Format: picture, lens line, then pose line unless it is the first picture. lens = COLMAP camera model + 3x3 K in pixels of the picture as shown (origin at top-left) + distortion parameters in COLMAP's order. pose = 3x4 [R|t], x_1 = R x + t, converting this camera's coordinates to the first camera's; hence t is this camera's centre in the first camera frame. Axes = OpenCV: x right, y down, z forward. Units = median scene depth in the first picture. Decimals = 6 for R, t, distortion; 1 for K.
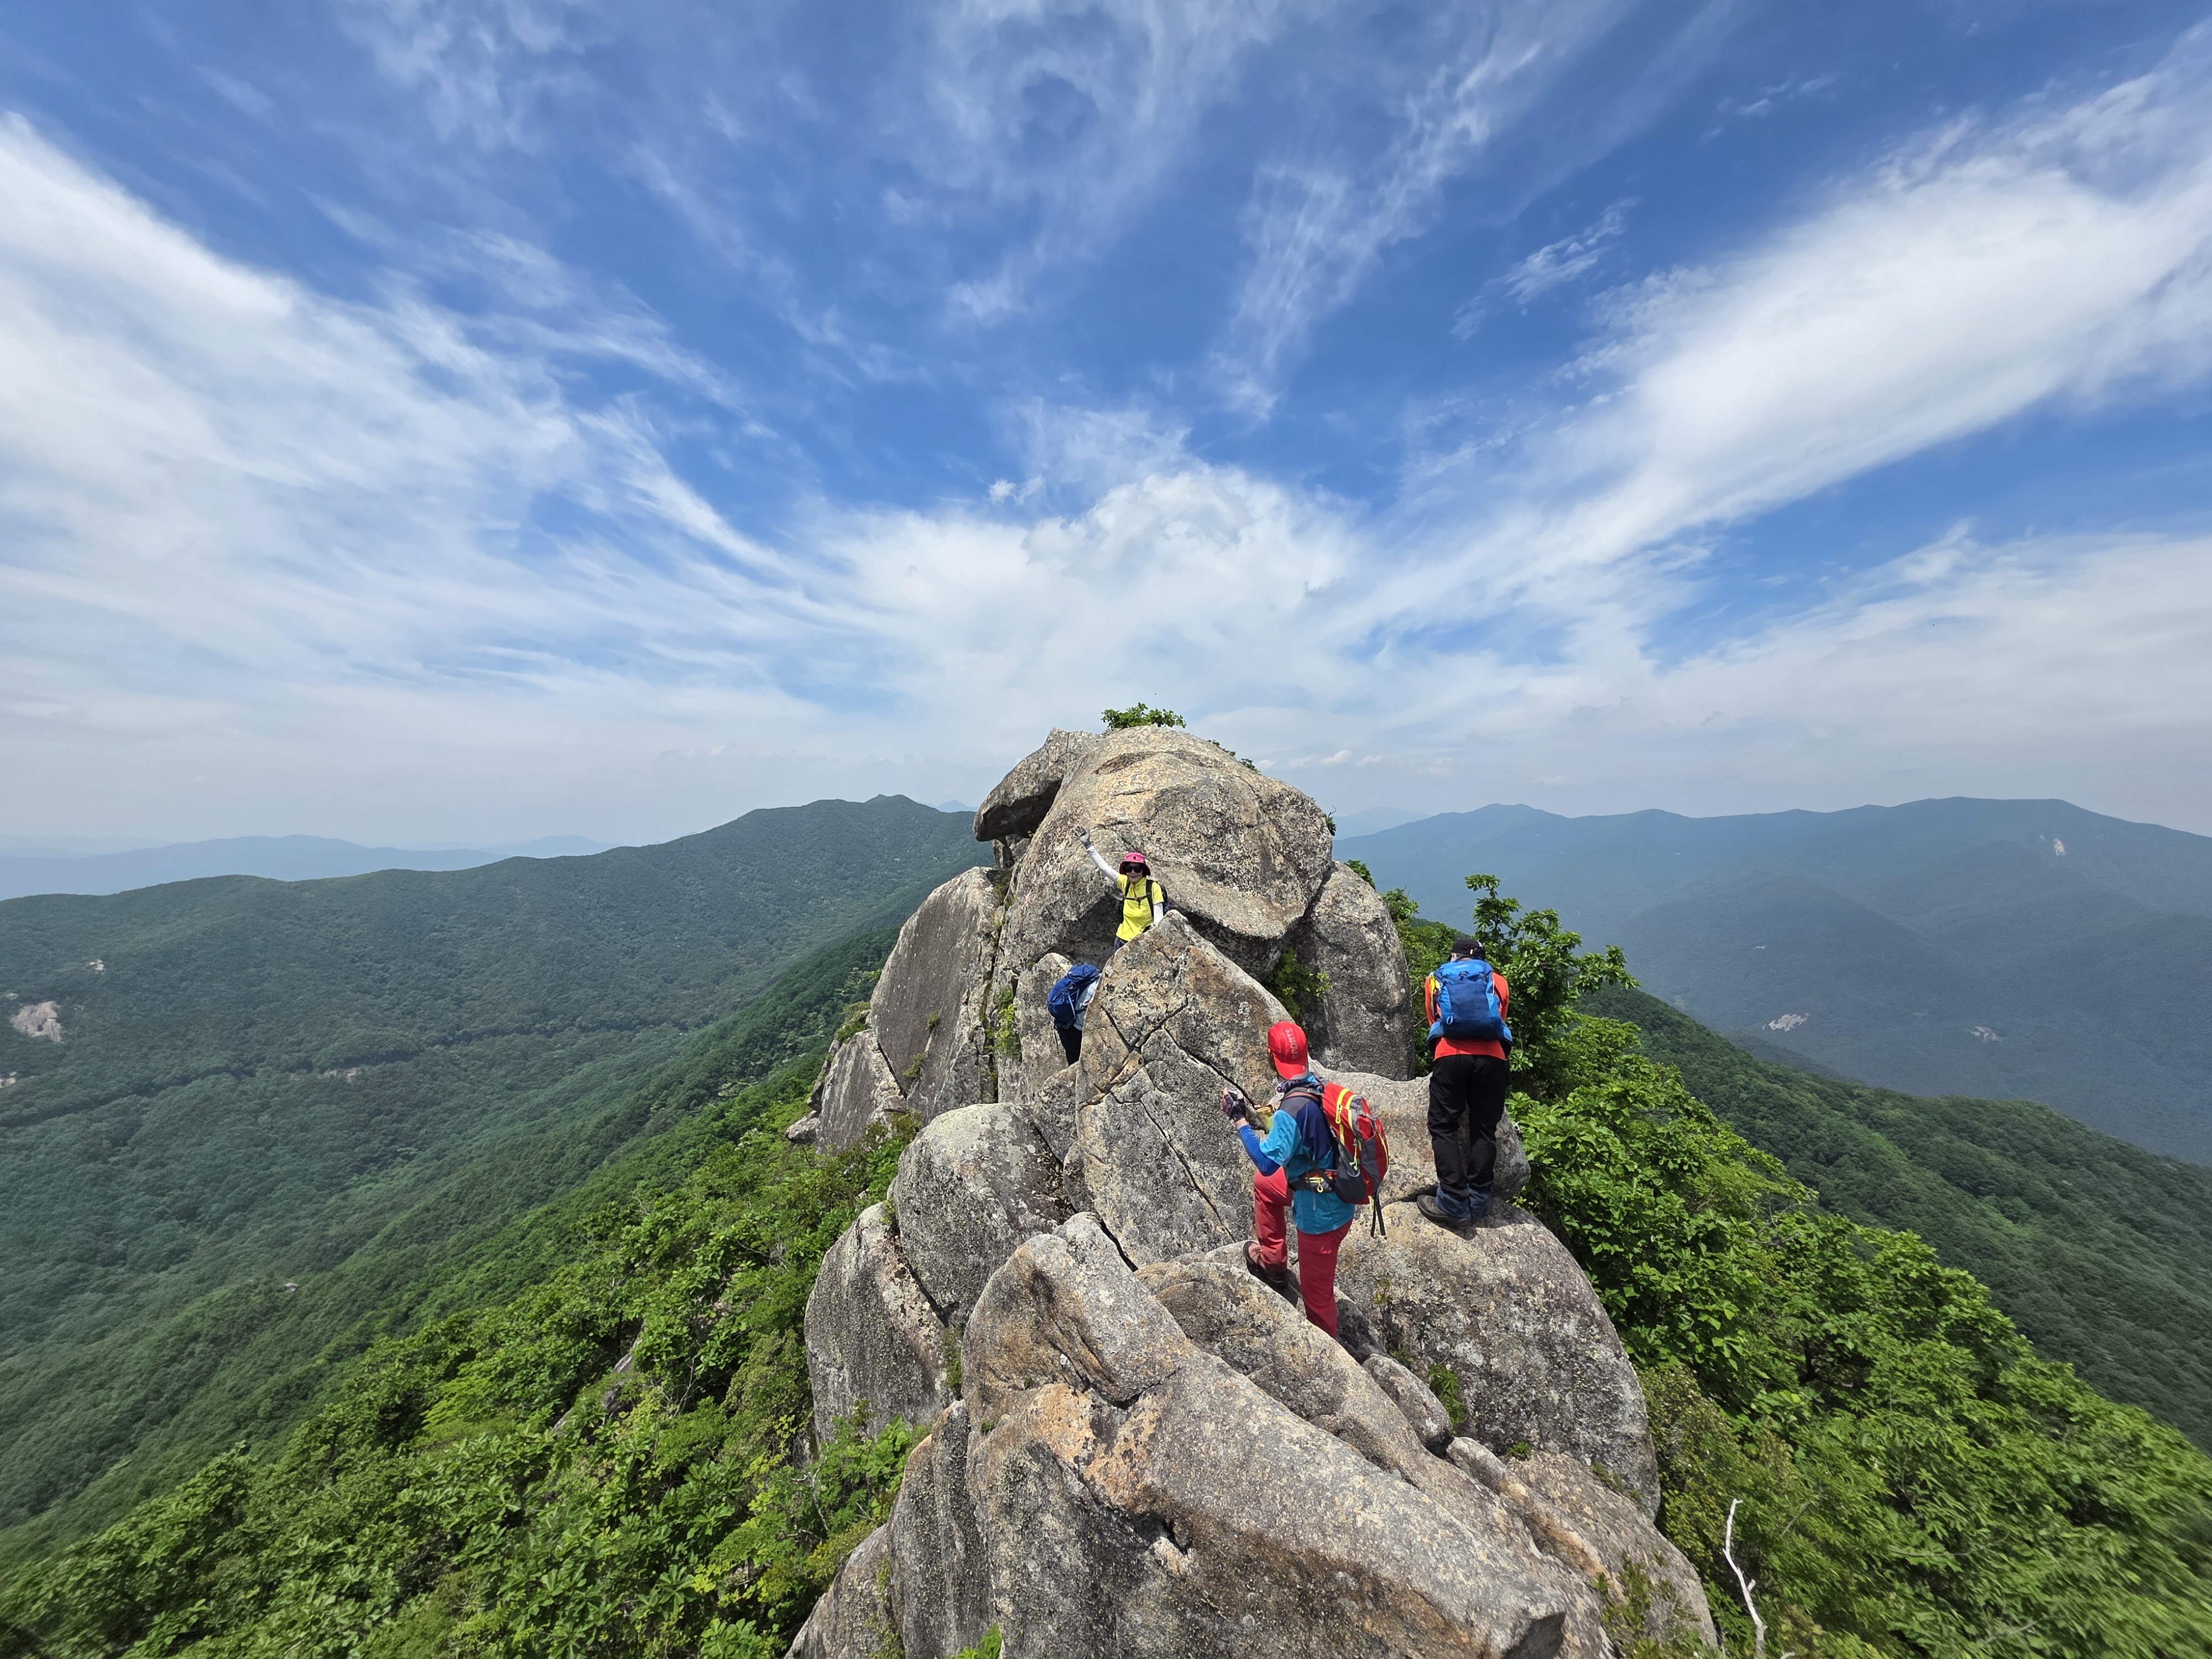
lens RADIAL K [[889.8, 0, 1106.0], [0, 889.8, 829.5], [0, 0, 1]] dist [0.006253, 0.000234]
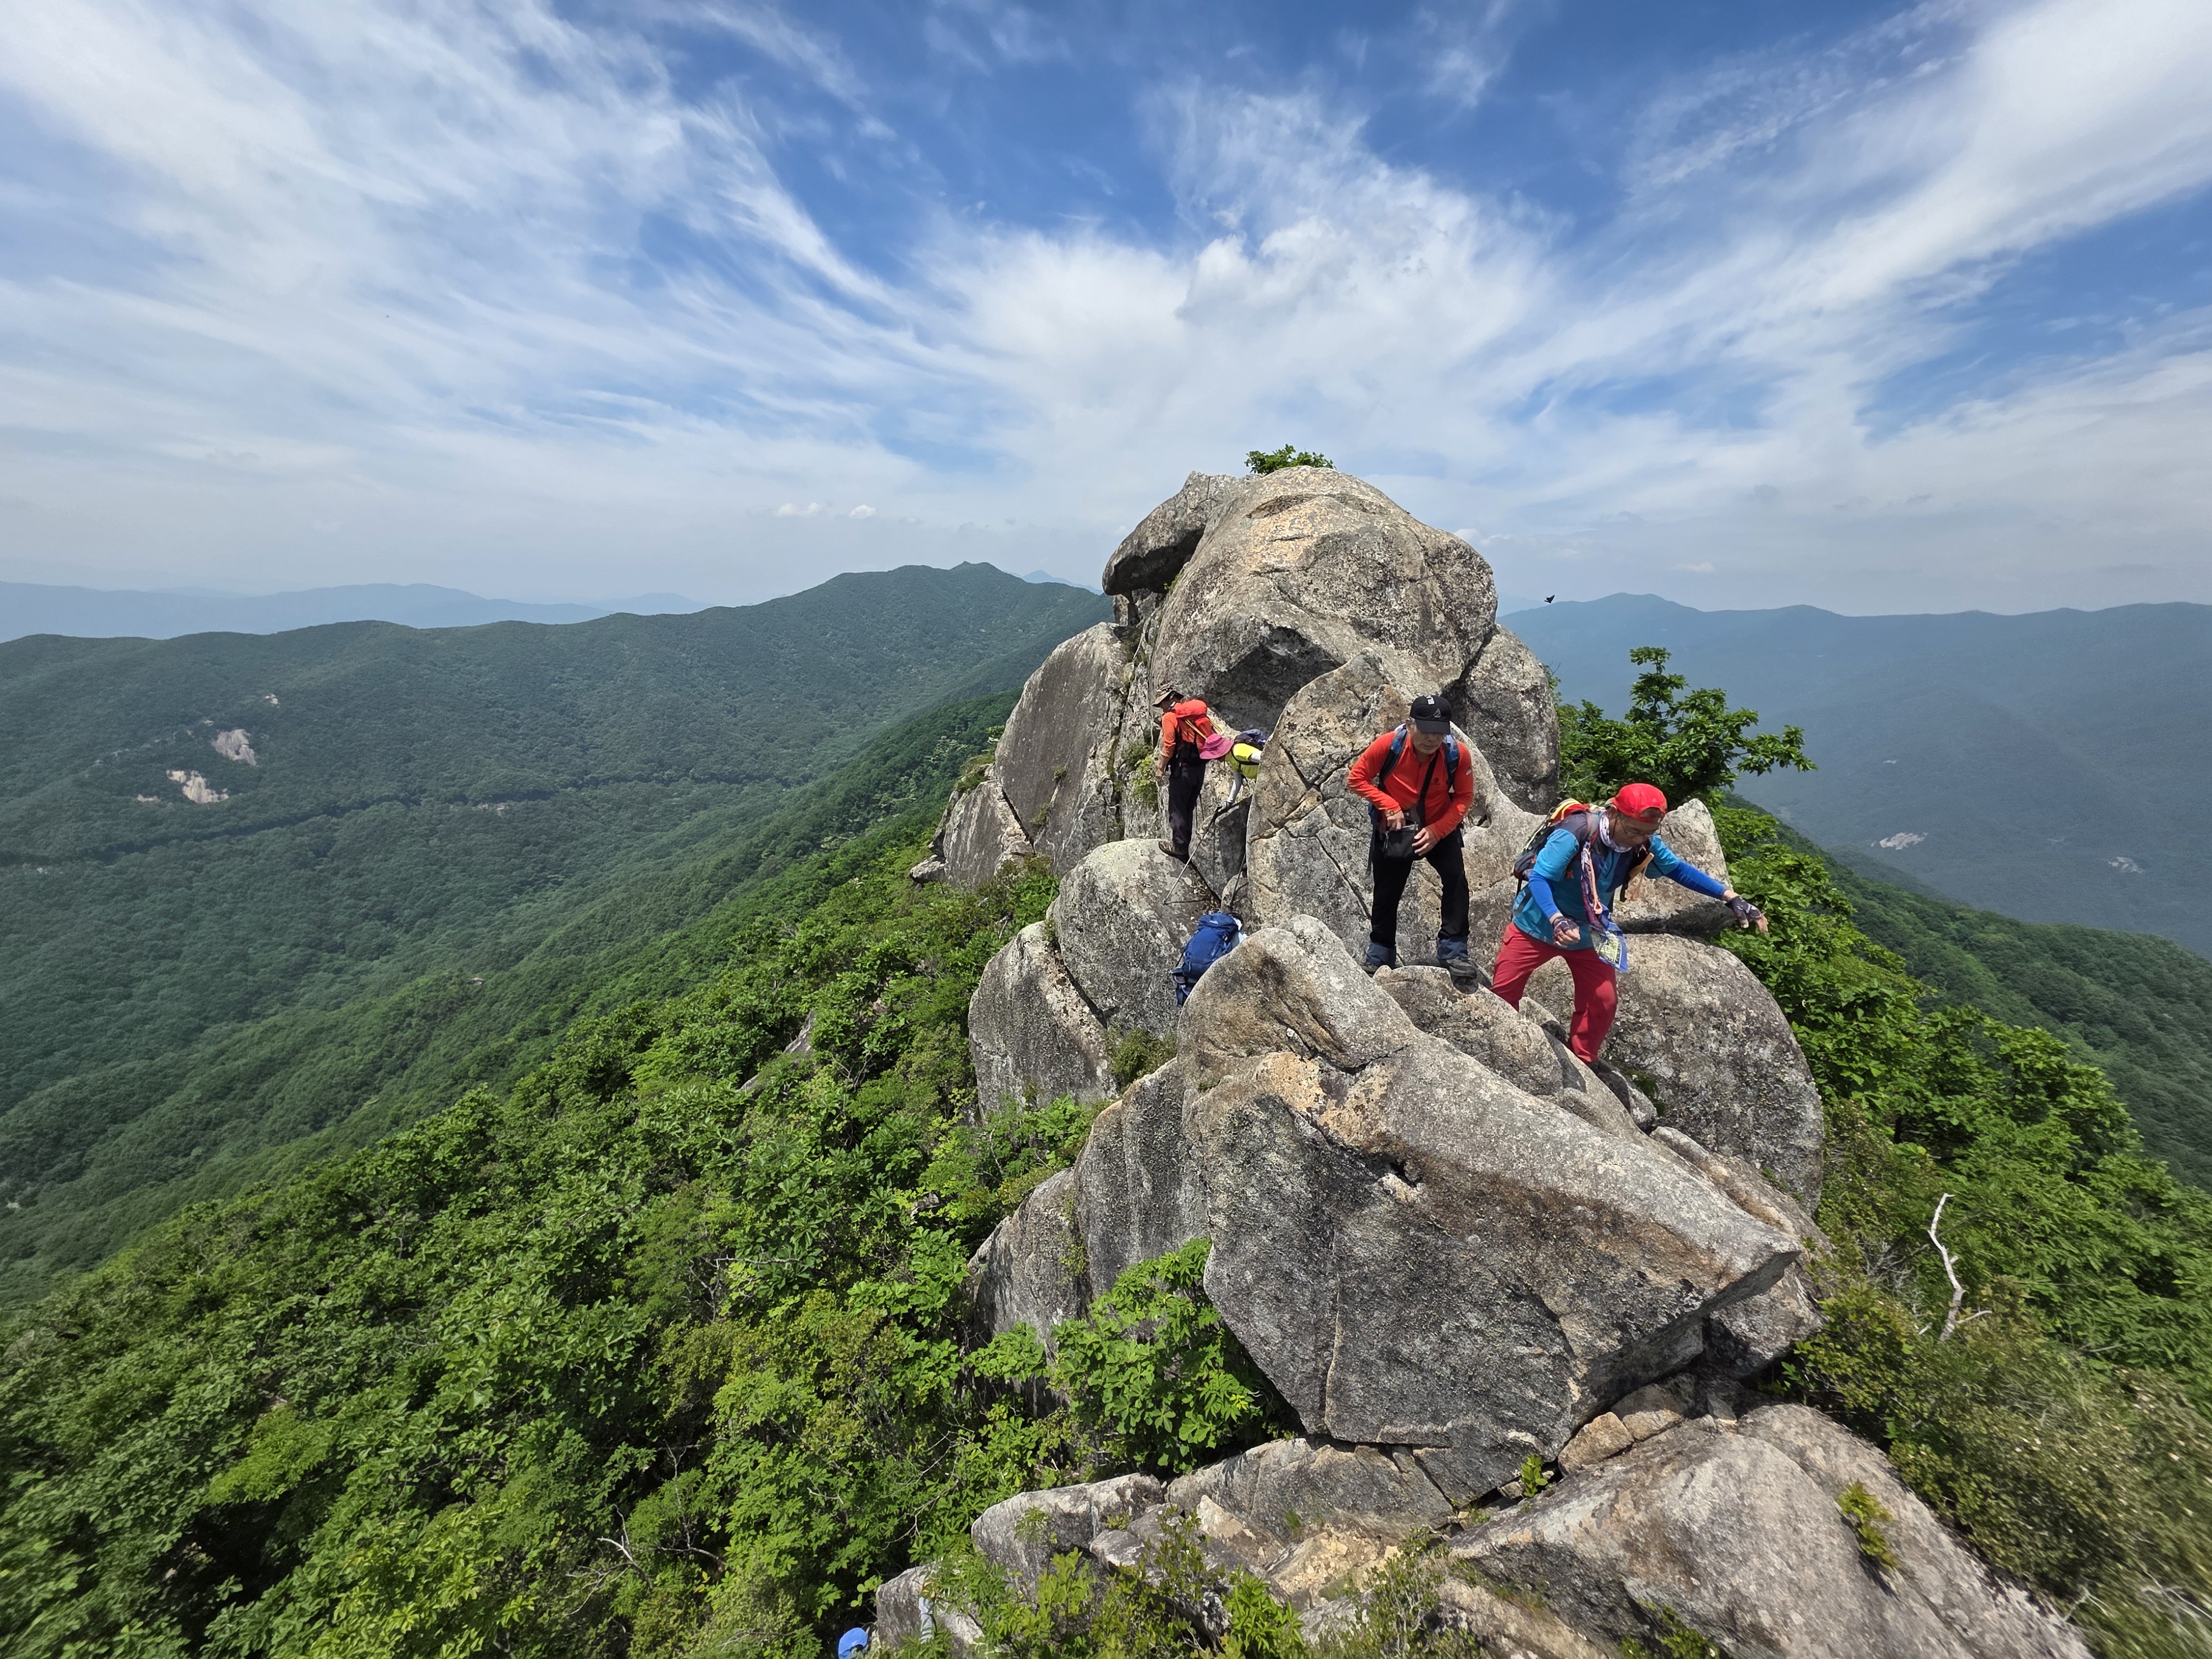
lens RADIAL K [[887.5, 0, 1105.1], [0, 887.5, 834.0], [0, 0, 1]] dist [0.007299, -0.000549]
pose [[0.994443, 0.059350, -0.086947, -0.110700], [-0.035740, 0.967211, 0.251447, 0.053621], [0.099020, -0.246942, 0.963958, -0.005926]]
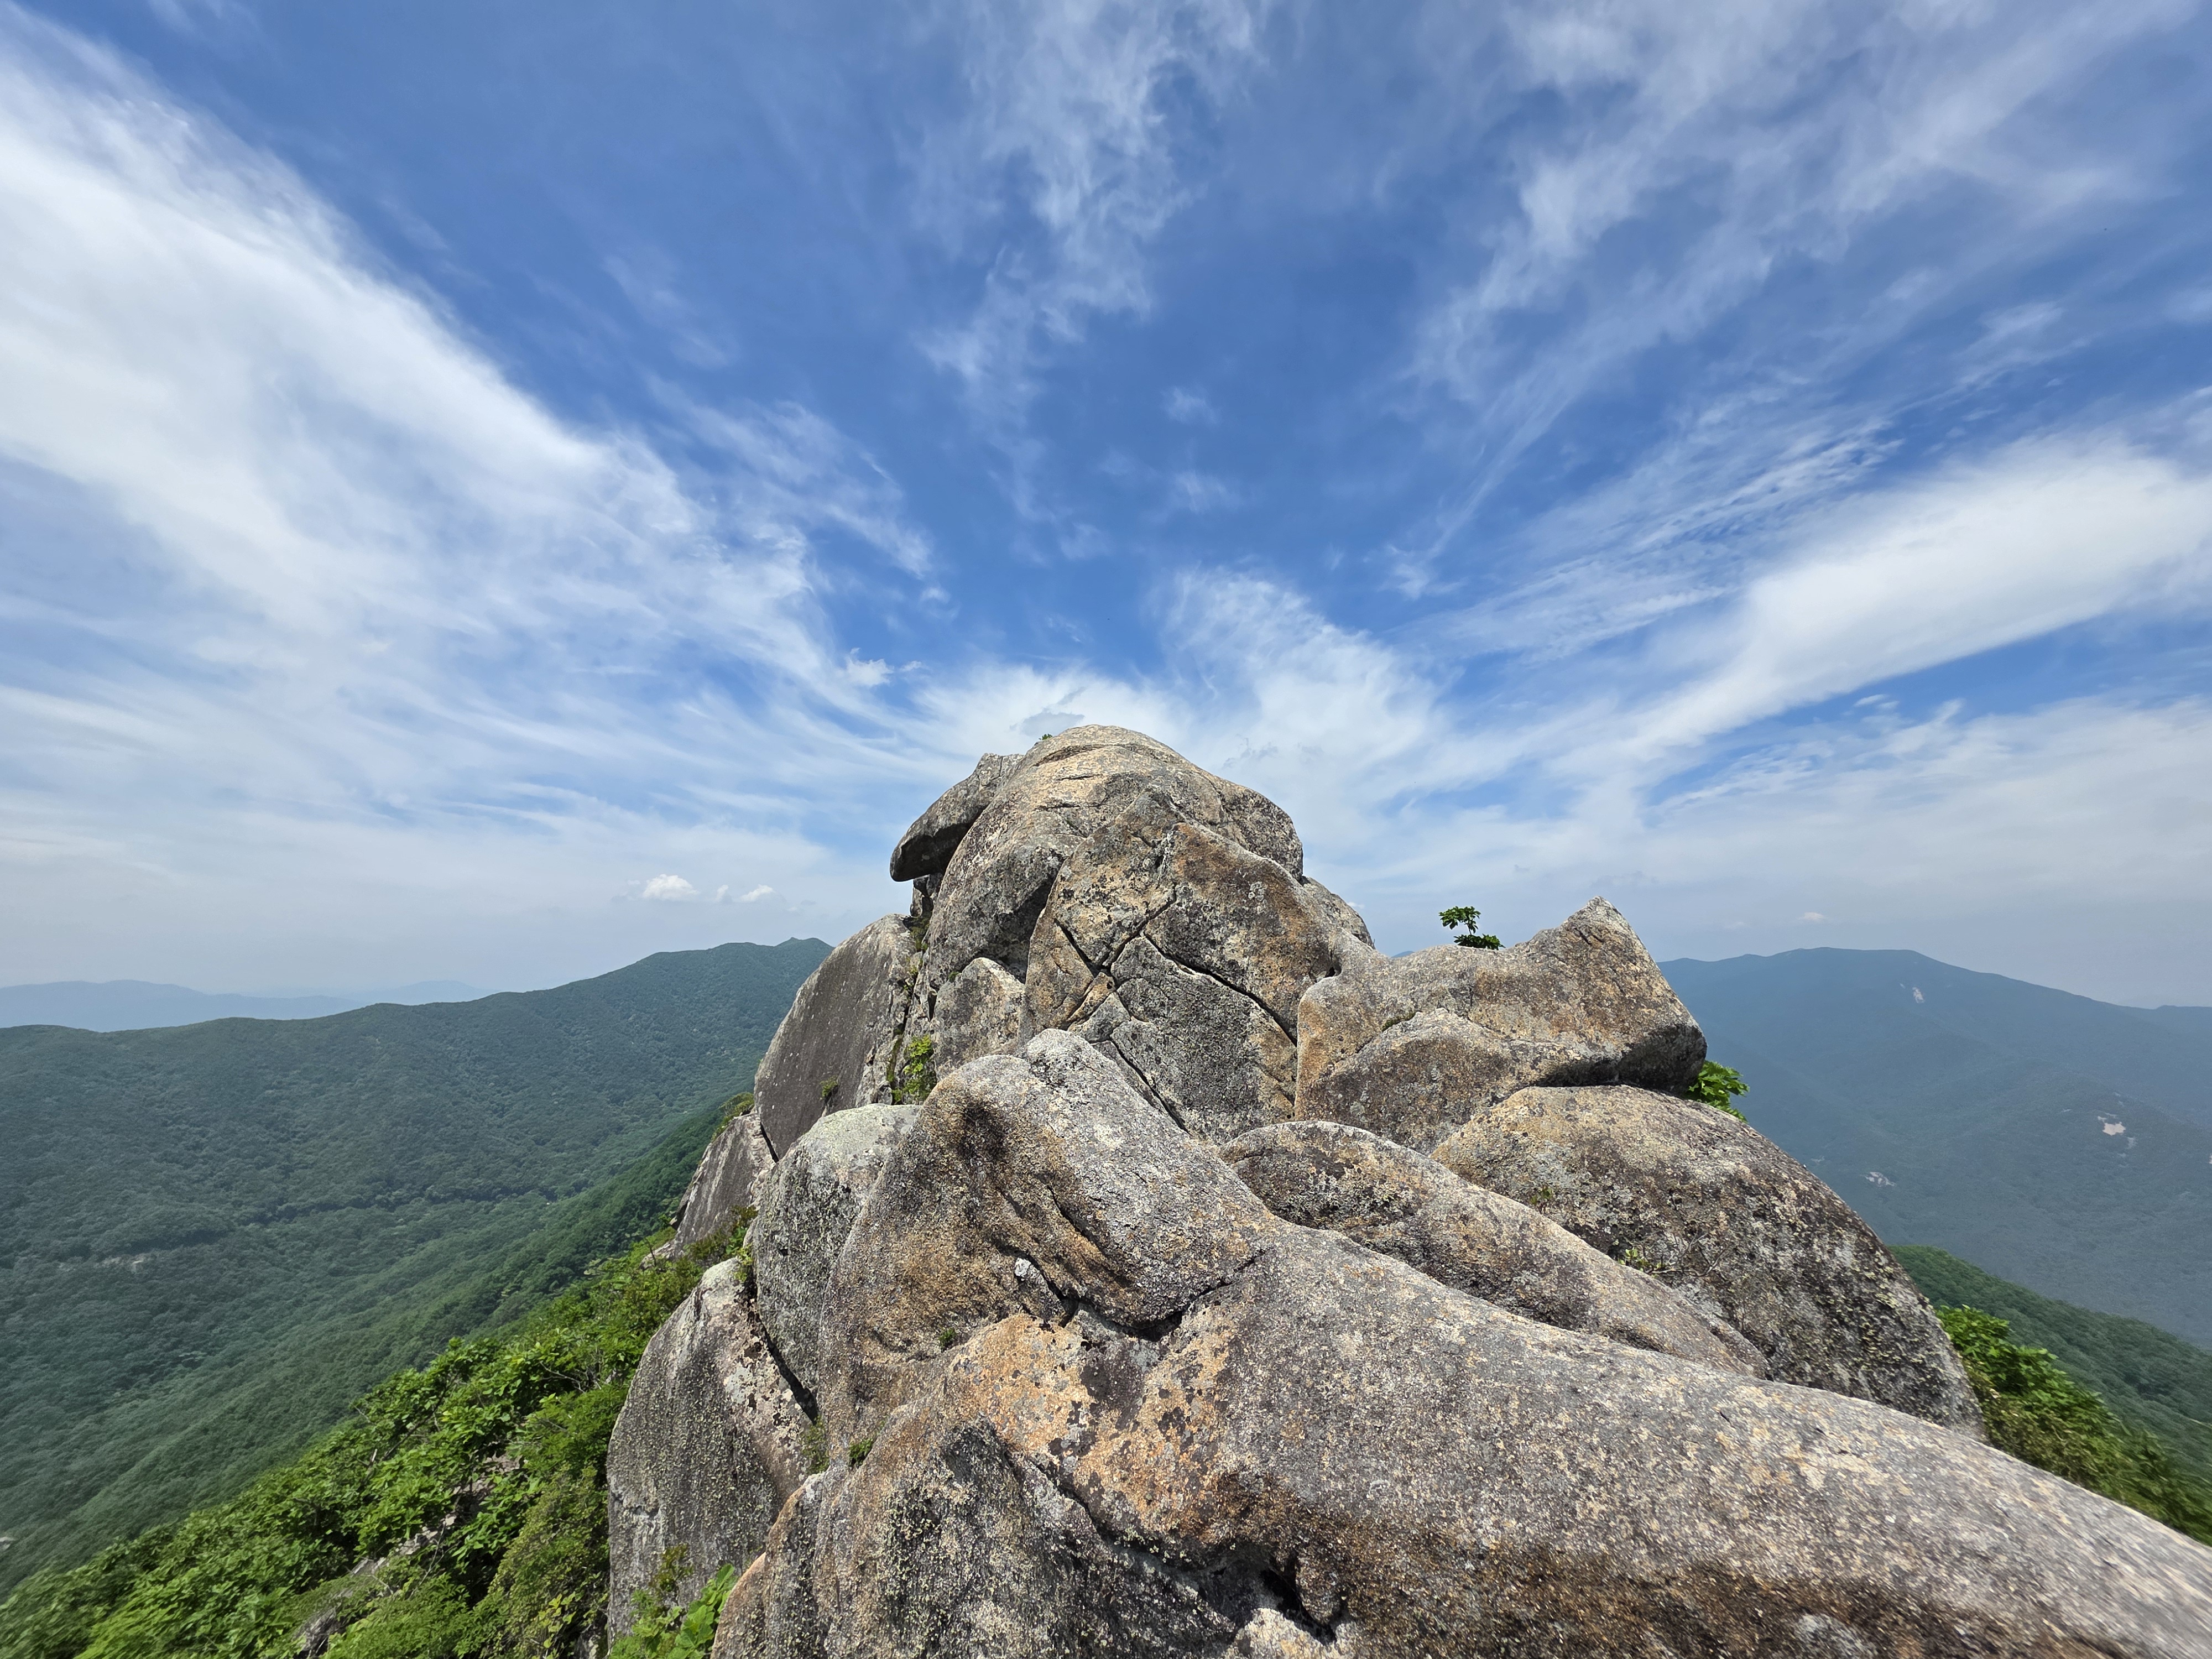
lens RADIAL K [[892.0, 0, 1111.4], [0, 892.0, 823.4], [0, 0, 1]] dist [0.006117, 0.000104]
pose [[0.995726, 0.020556, 0.090038, -0.027473], [-0.005400, 0.986205, -0.165437, 0.246287], [-0.092197, 0.164244, 0.982102, 0.262405]]
